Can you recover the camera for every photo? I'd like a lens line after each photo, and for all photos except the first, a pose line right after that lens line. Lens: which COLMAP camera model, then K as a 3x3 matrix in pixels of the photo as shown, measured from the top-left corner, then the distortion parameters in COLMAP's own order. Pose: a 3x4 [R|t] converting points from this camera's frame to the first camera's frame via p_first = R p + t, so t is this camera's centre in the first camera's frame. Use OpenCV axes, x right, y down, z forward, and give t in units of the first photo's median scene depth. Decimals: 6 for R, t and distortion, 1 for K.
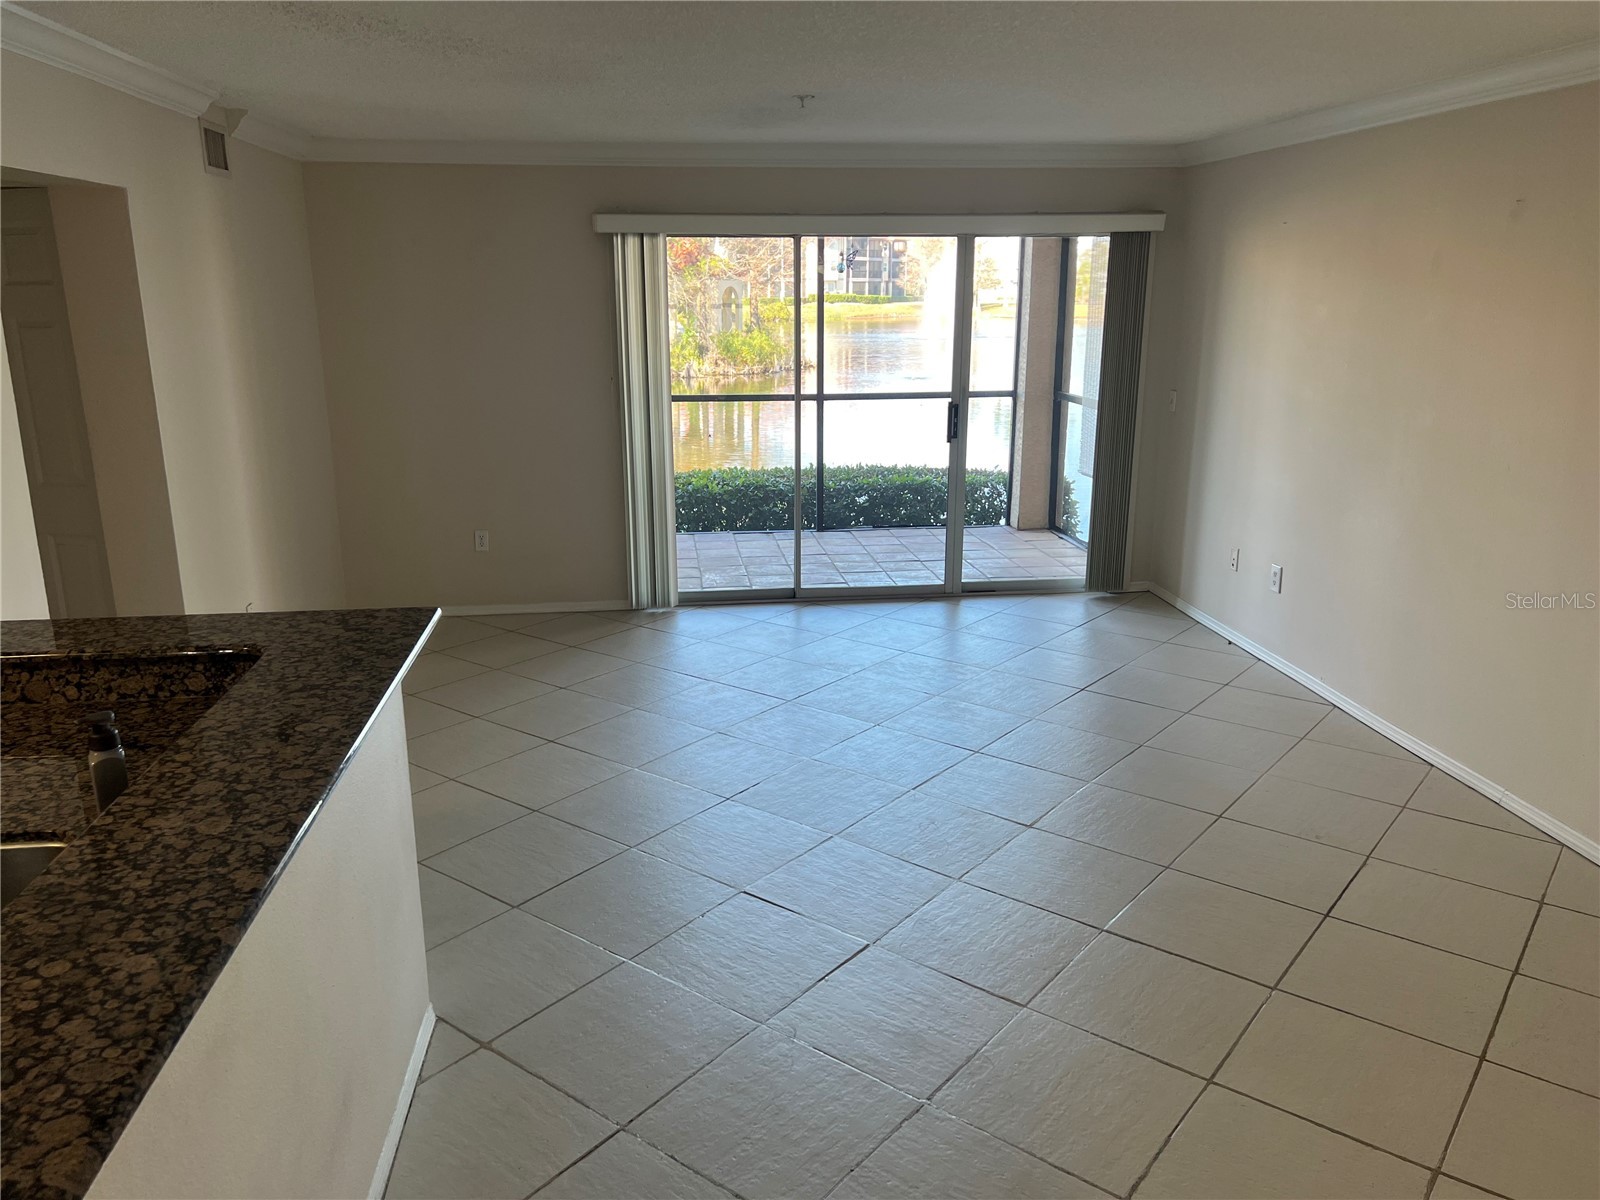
lens RADIAL K [[1194.4, 0, 799.3], [0, 1194.4, 604.1], [0, 0, 1]] dist [0.087770, -0.121562]
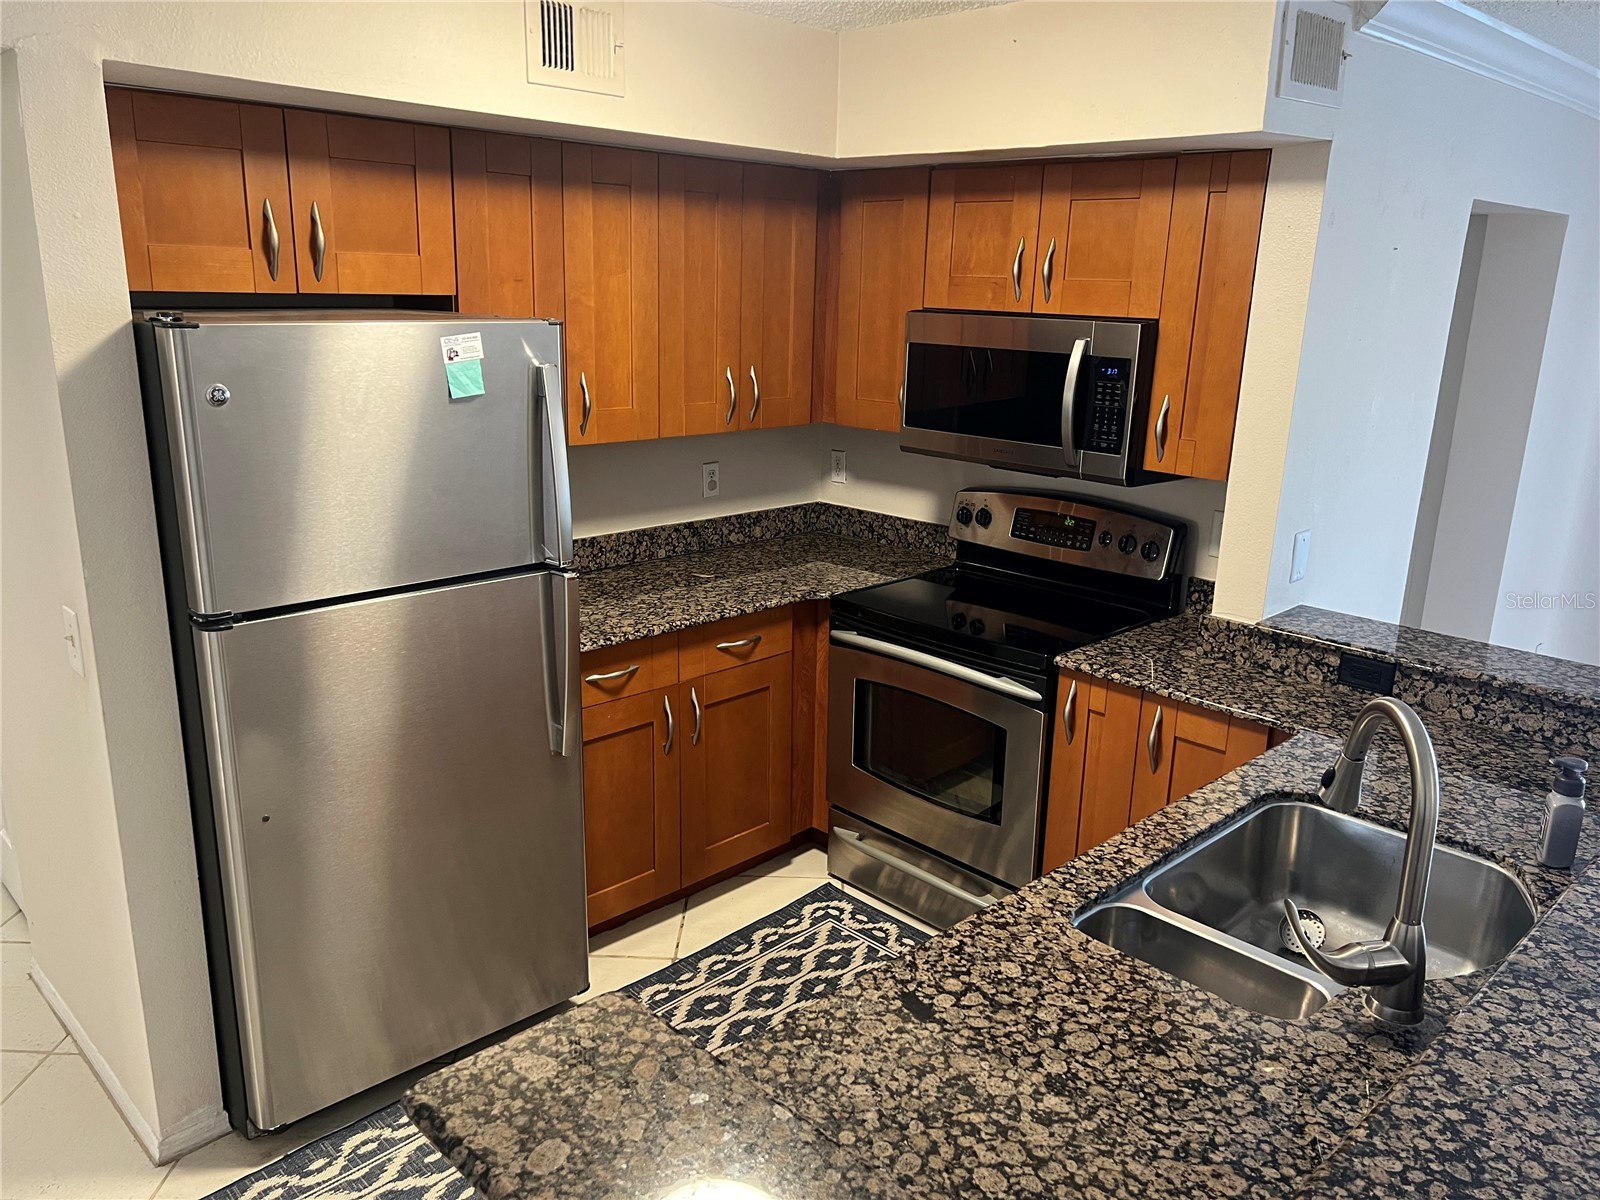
lens RADIAL K [[1194.4, 0, 799.3], [0, 1194.4, 604.1], [0, 0, 1]] dist [0.087770, -0.121562]
pose [[0.607199, 0.227597, -0.761255, -0.064330], [-0.229262, 0.967532, 0.106403, 0.001479], [0.760755, 0.109919, 0.639664, -0.042337]]
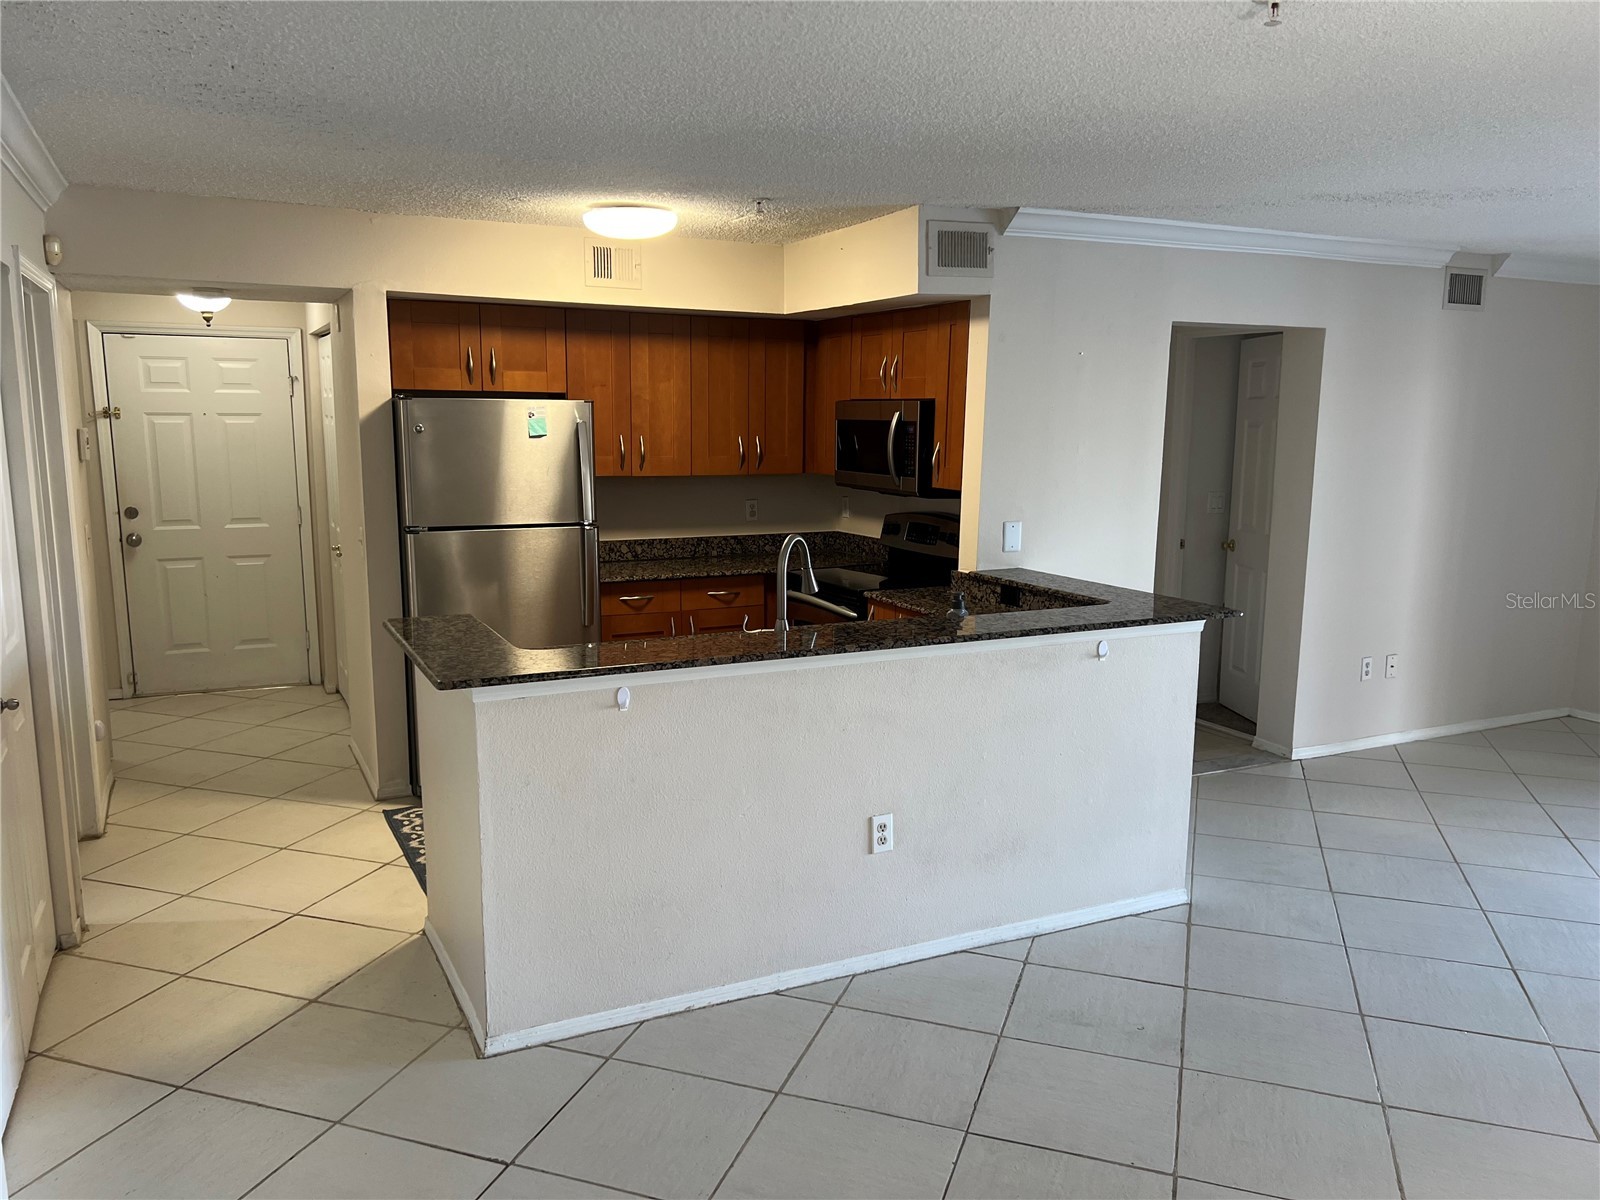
lens RADIAL K [[1194.4, 0, 799.3], [0, 1194.4, 604.1], [0, 0, 1]] dist [0.087770, -0.121562]
pose [[0.327652, 0.154258, -0.932120, 0.348035], [-0.250534, 0.965448, 0.071708, 0.009401], [0.910975, 0.210033, 0.354979, 0.010558]]
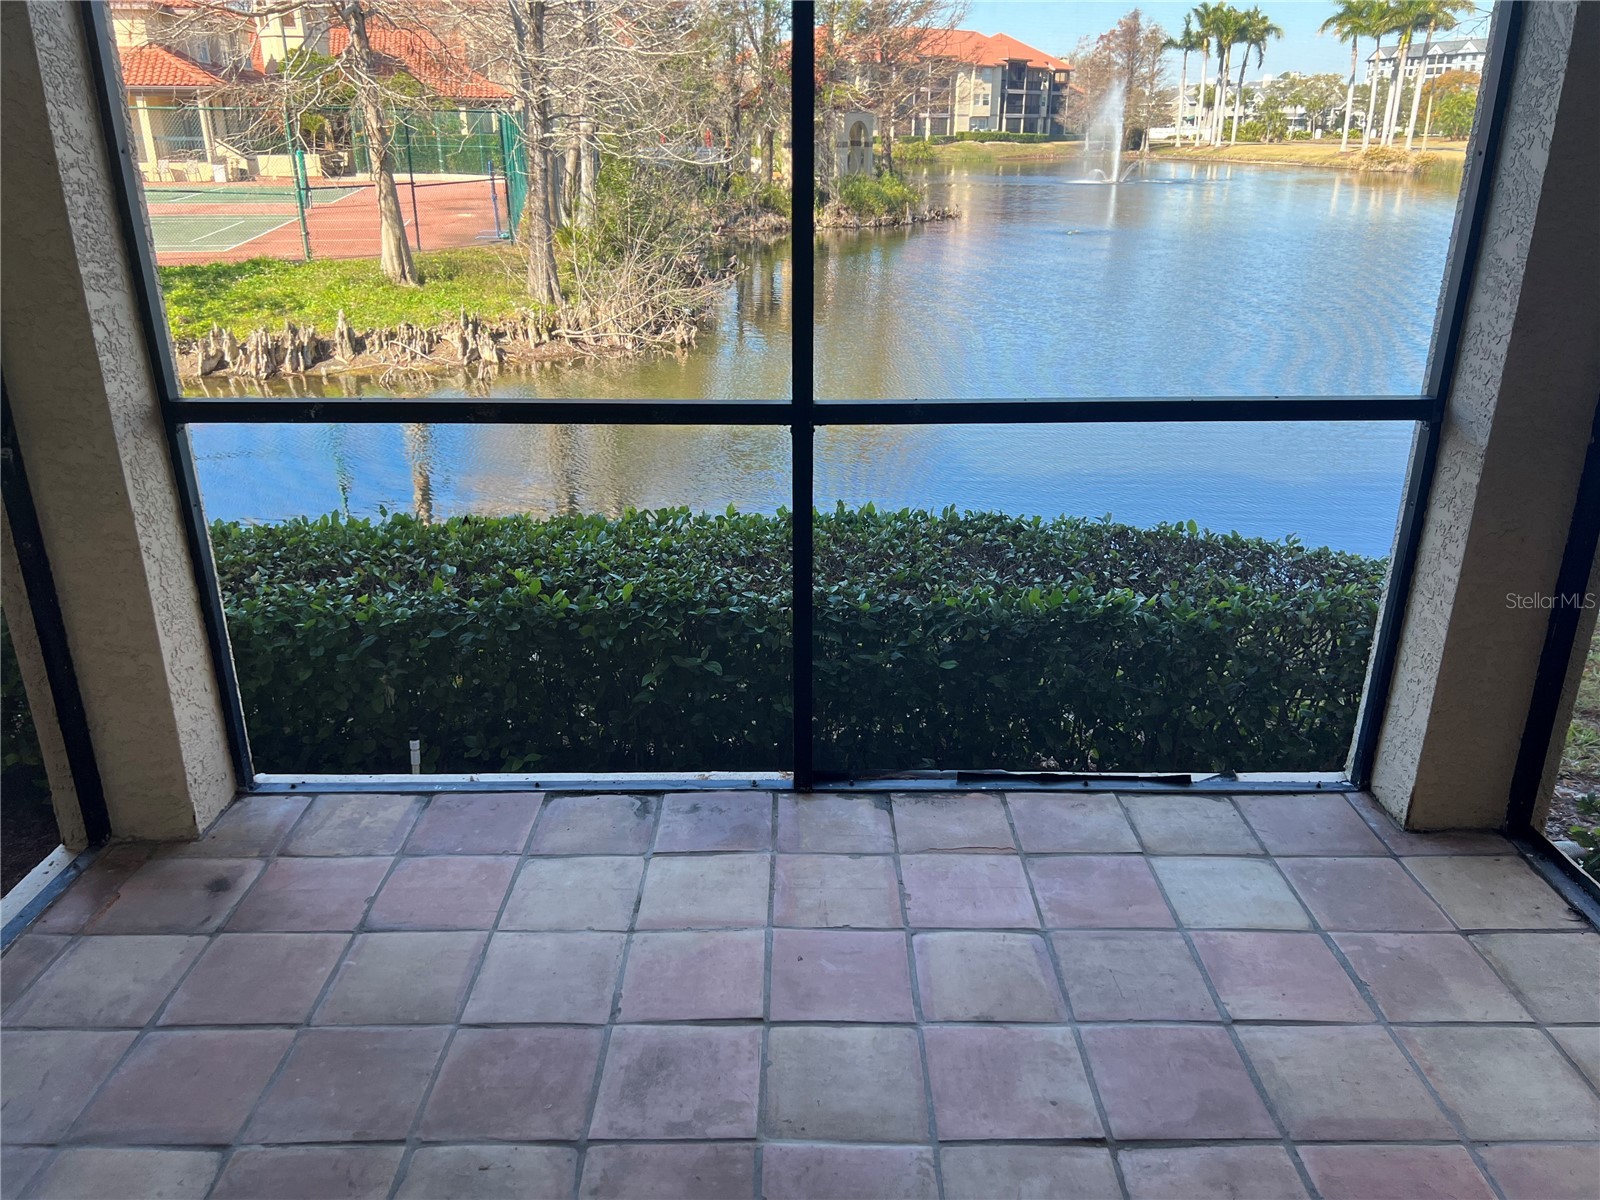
lens RADIAL K [[1198.8, 0, 800.7], [0, 1198.8, 614.7], [0, 0, 1]] dist [0.057585, -0.111179]
pose [[0.993415, 0.044000, -0.105787, 0.069724], [-0.030226, 0.991255, 0.128453, -0.212915], [0.110514, -0.124410, 0.986057, 0.902853]]
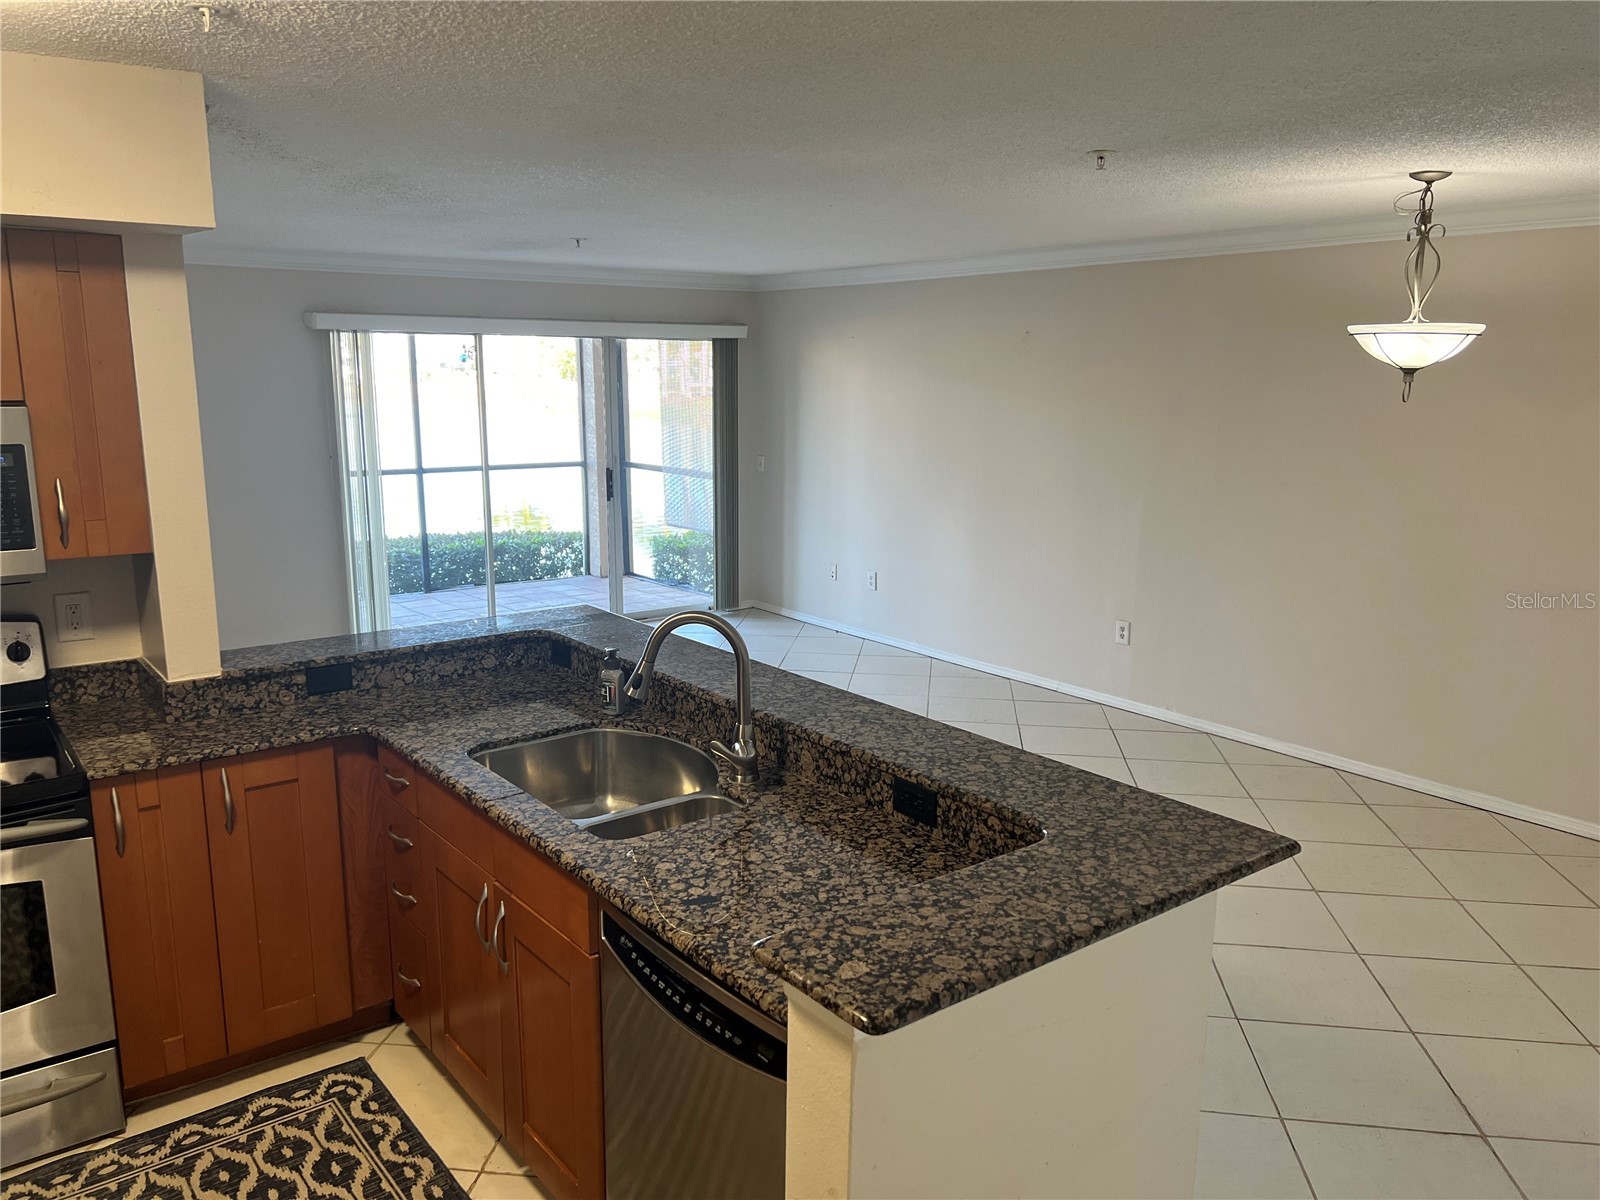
lens RADIAL K [[1194.4, 0, 799.3], [0, 1194.4, 604.1], [0, 0, 1]] dist [0.087770, -0.121562]
pose [[0.859608, -0.093188, 0.502385, -0.330356], [0.124805, 0.991740, -0.029588, 0.031534], [-0.495478, 0.088134, 0.864138, -0.153519]]
